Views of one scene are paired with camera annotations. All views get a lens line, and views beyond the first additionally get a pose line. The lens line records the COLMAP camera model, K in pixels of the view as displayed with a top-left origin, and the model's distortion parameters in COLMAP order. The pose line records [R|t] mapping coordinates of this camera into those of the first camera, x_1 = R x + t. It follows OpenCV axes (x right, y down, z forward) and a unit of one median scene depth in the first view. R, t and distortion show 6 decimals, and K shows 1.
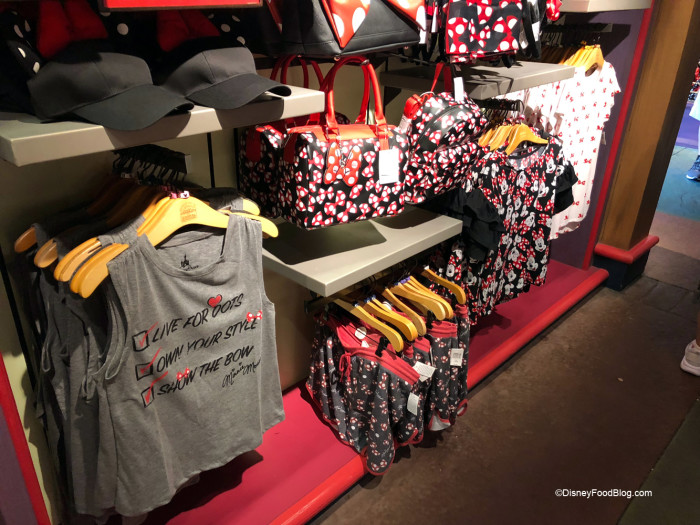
lens RADIAL K [[580.2, 0, 350.0], [0, 580.2, 261.9], [0, 0, 1]] dist [0.037089, -0.086747]
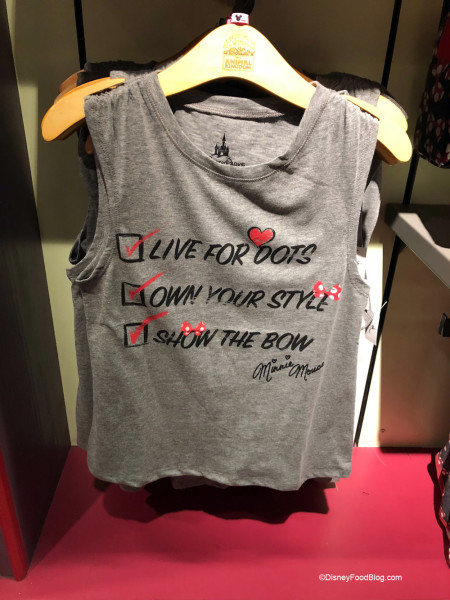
lens RADIAL K [[497.3, 0, 225.2], [0, 497.3, 301.0], [0, 0, 1]] dist [0.037089, -0.086747]
pose [[0.699748, 0.328873, -0.634189, 0.097822], [-0.328308, 0.936477, 0.123384, 0.079165], [0.634481, 0.121872, 0.763270, 0.580263]]
